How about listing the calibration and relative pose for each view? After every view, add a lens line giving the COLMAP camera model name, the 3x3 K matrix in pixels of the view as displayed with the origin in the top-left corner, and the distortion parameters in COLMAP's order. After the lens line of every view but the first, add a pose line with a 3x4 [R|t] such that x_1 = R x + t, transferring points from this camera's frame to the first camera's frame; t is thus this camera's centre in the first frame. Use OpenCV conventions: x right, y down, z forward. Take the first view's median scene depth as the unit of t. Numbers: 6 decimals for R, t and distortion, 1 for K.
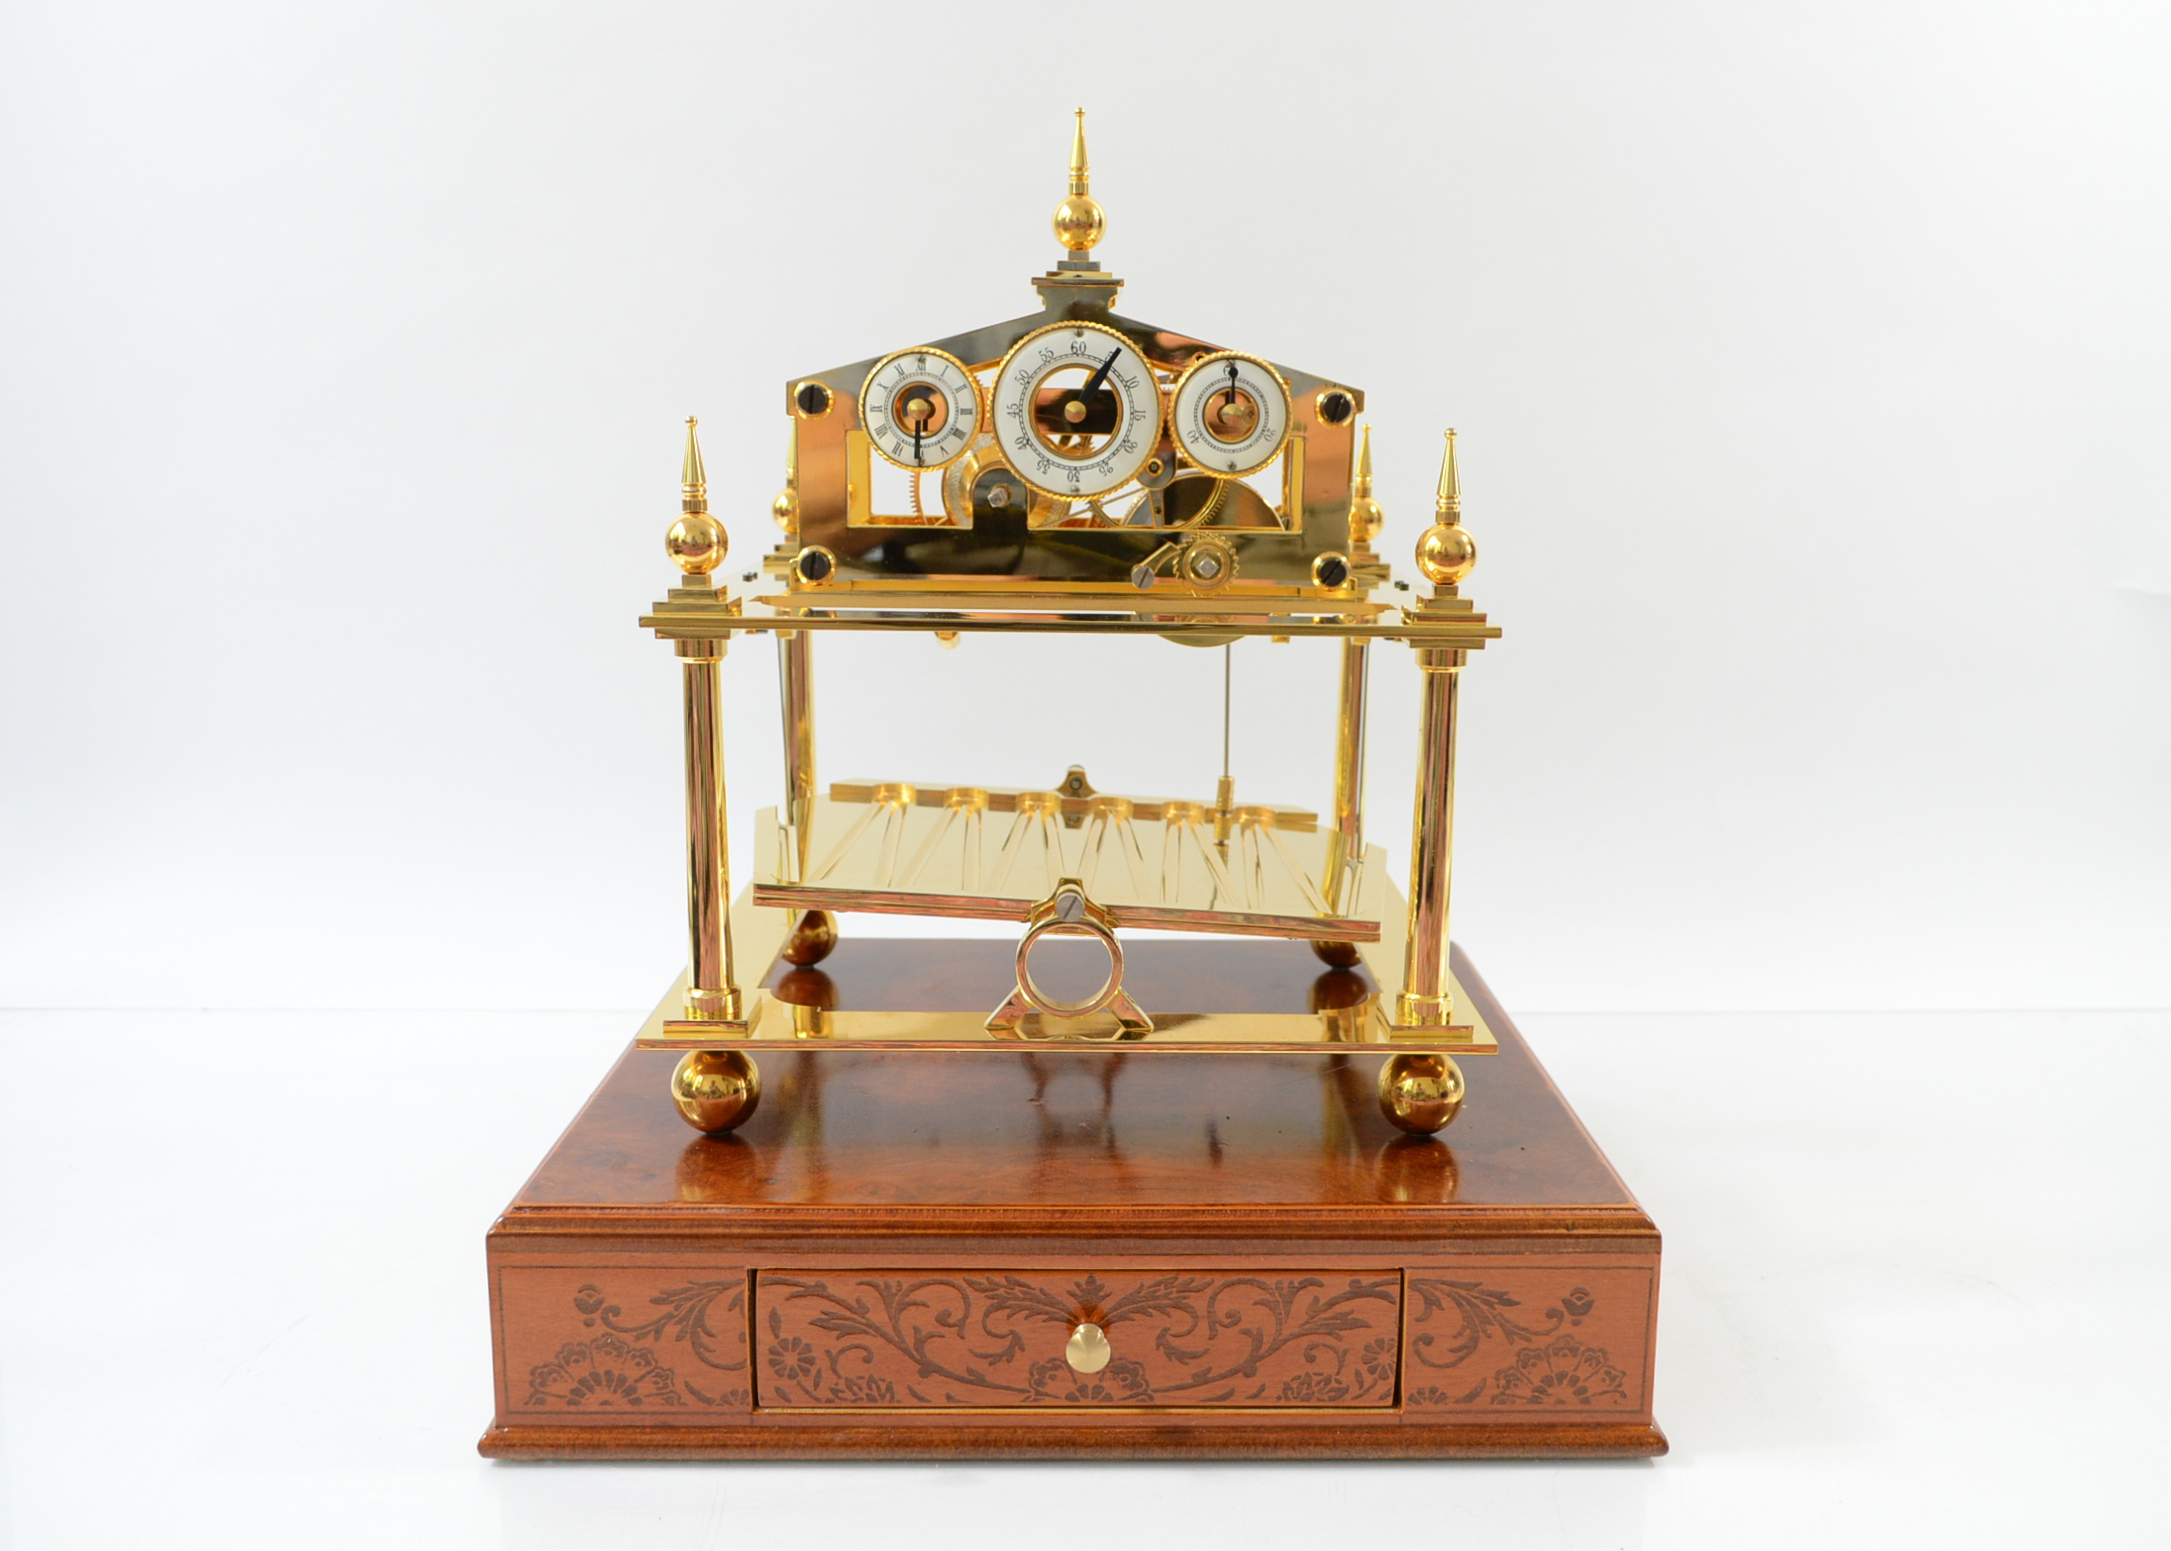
lens RADIAL K [[1818.9, 0, 1125.0], [0, 1818.9, 780.3], [0, 0, 1]] dist [-0.012424, -0.013586]
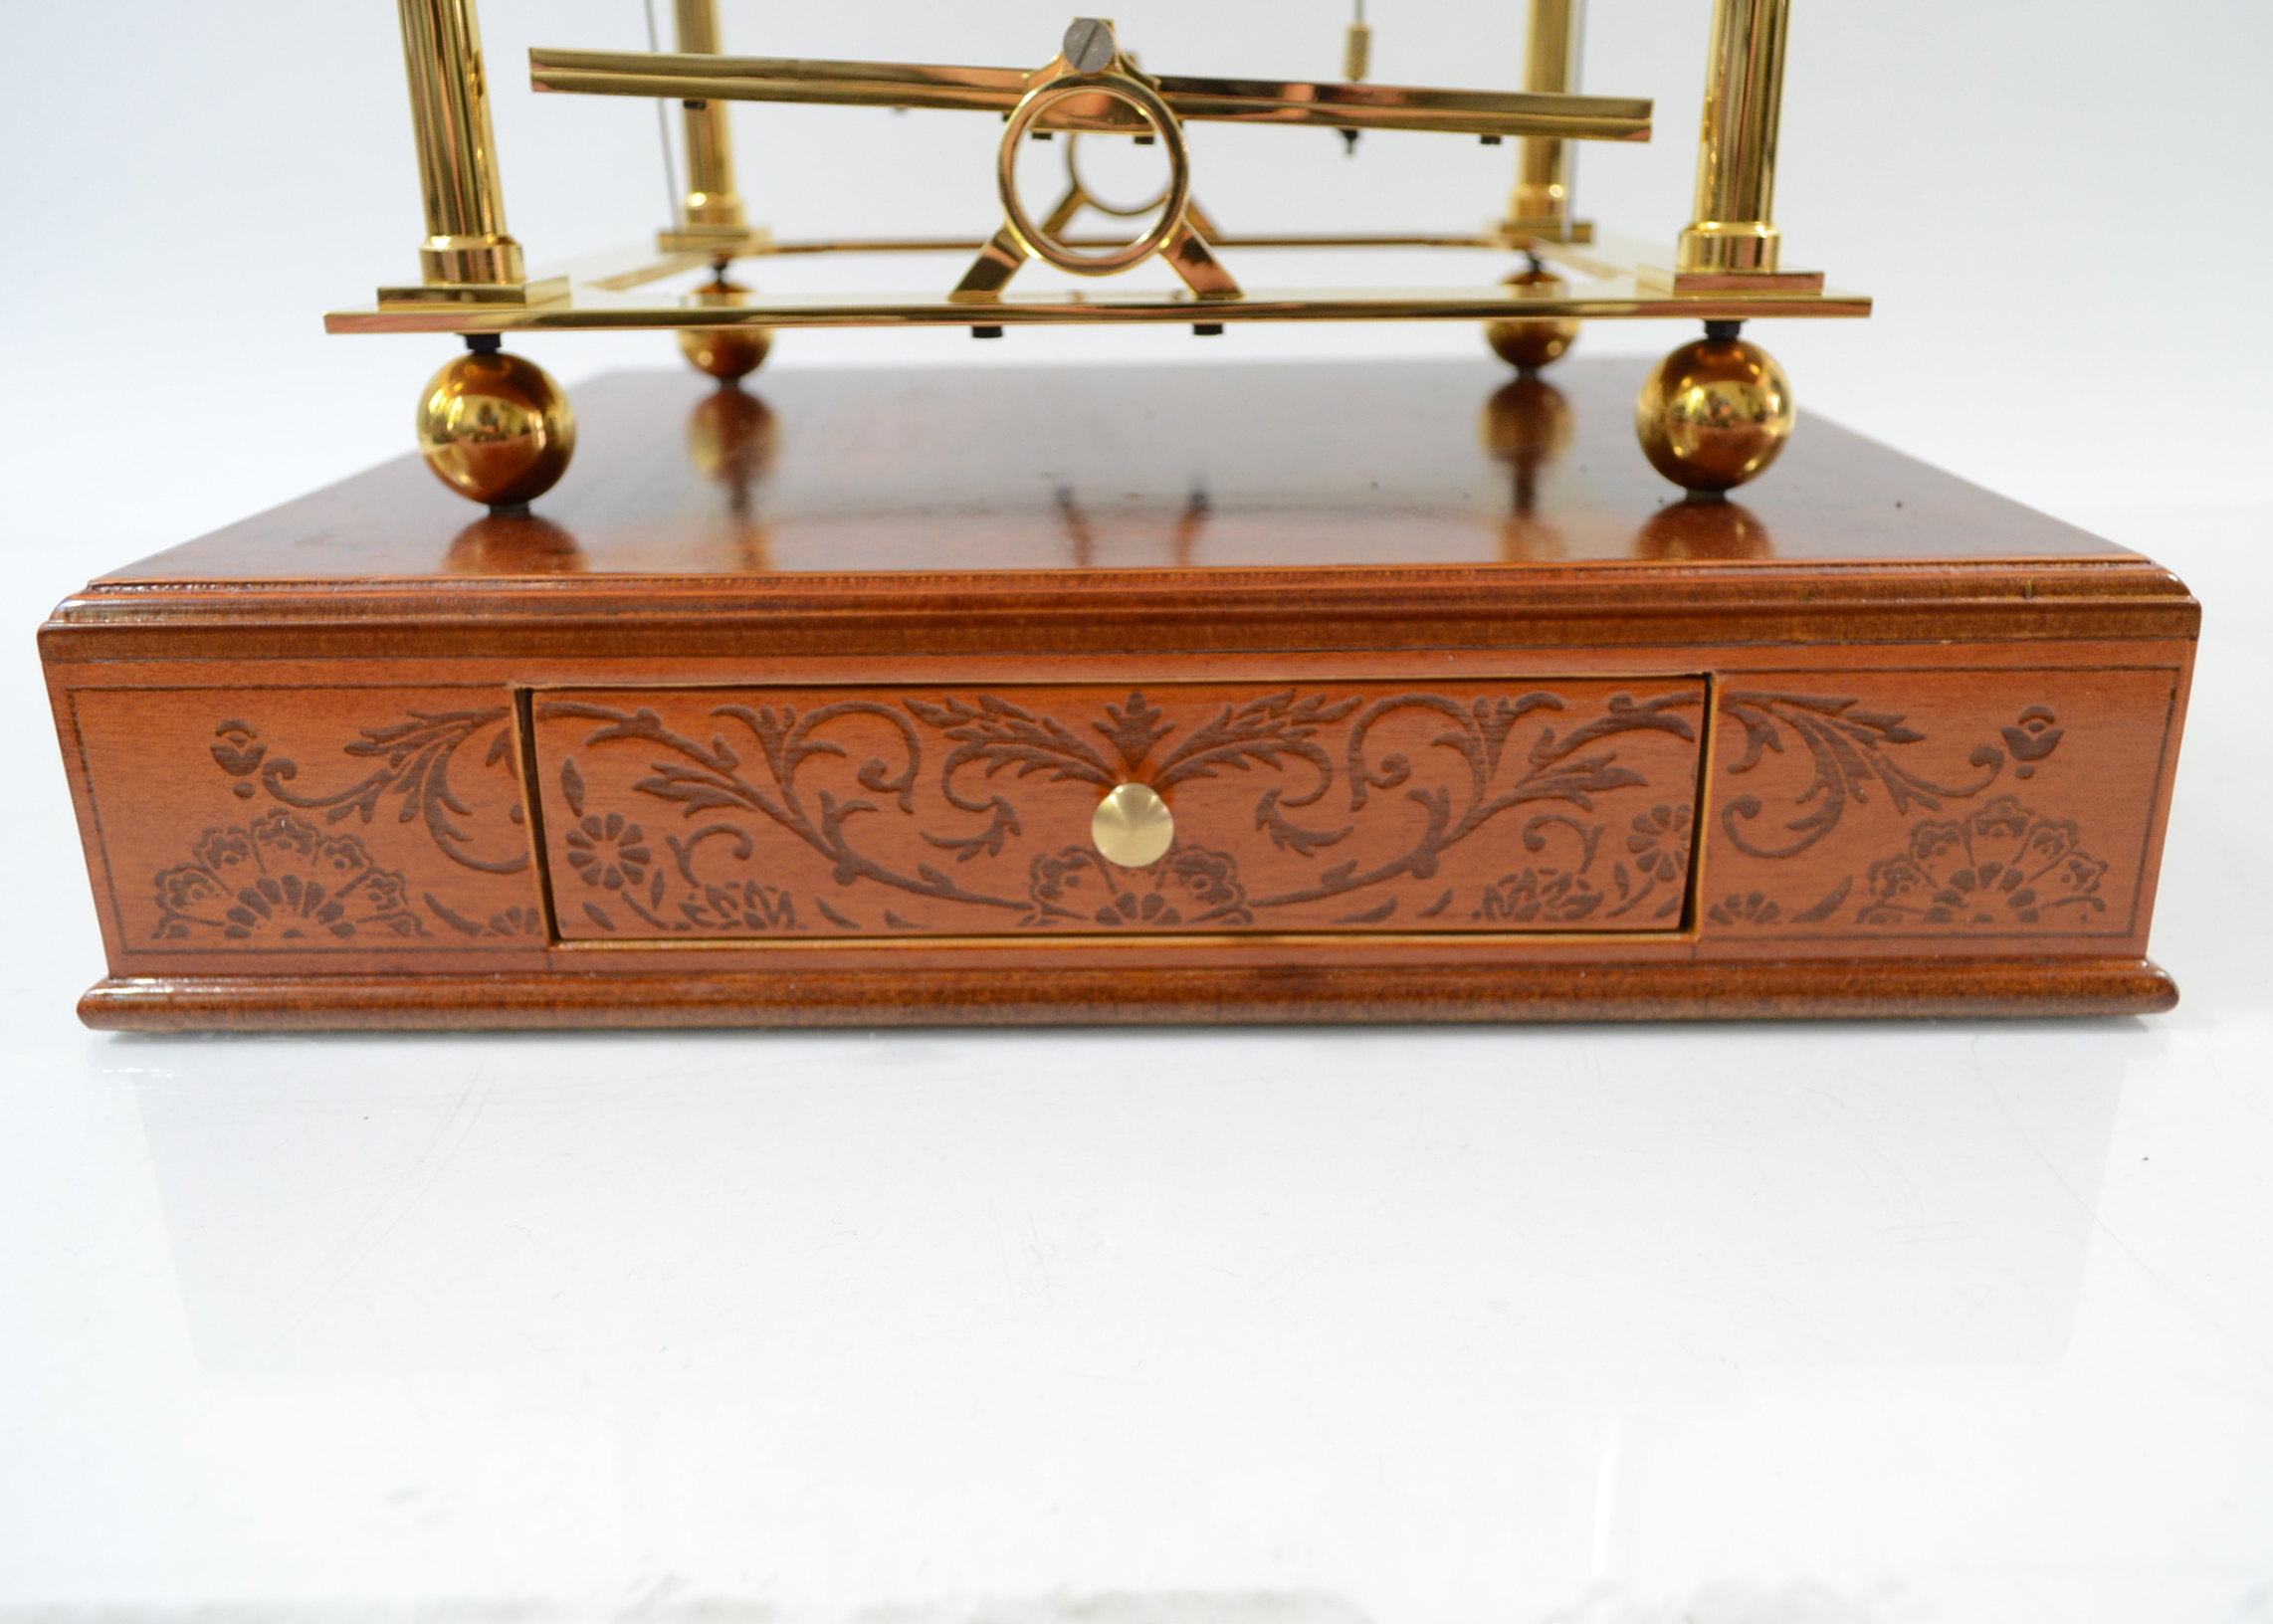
lens RADIAL K [[1827.1, 0, 1160.4], [0, 1827.1, 814.1], [0, 0, 1]] dist [-0.016276, 0.002962]
pose [[0.999239, -0.012159, -0.037059, 0.007875], [0.017988, 0.986749, 0.161252, 0.200815], [0.034607, -0.161795, 0.986217, 0.413331]]
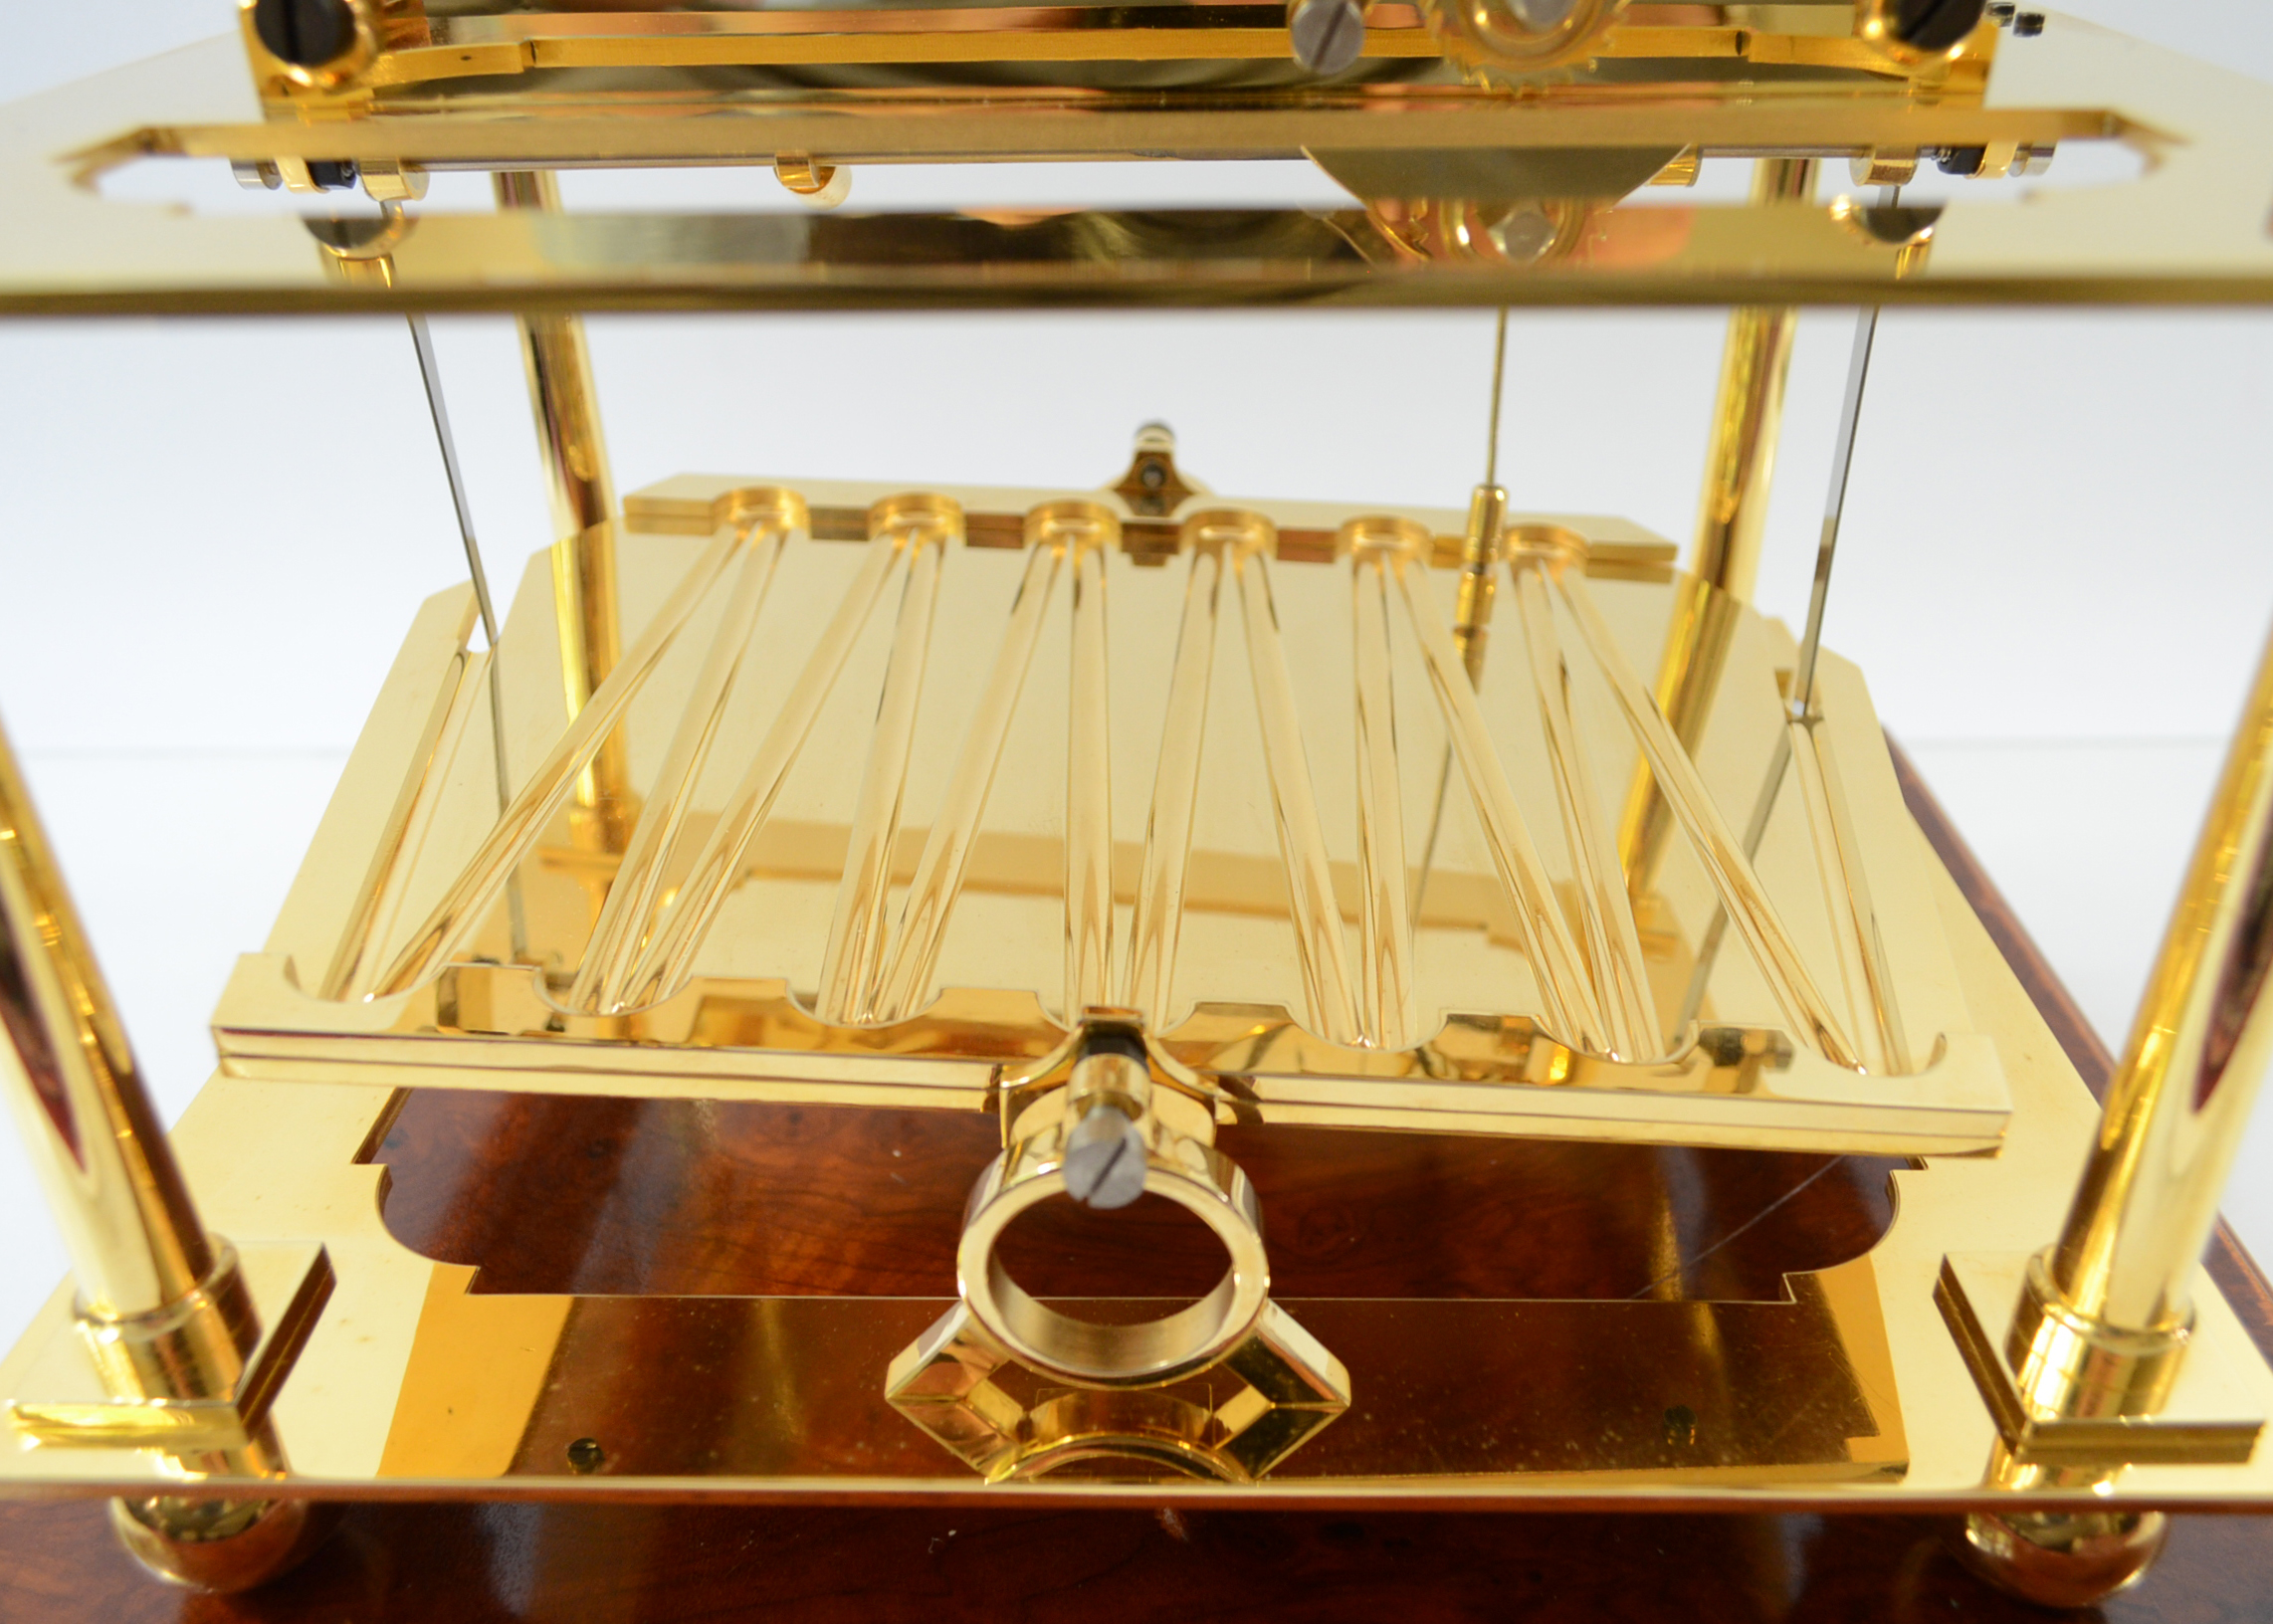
lens RADIAL K [[1827.1, 0, 1151.3], [0, 1827.1, 814.5], [0, 0, 1]] dist [-0.016276, 0.002962]
pose [[0.998727, -0.002578, -0.050377, -0.005313], [0.019114, 0.943563, 0.330641, -0.092159], [0.046681, -0.331183, 0.942411, 0.686559]]
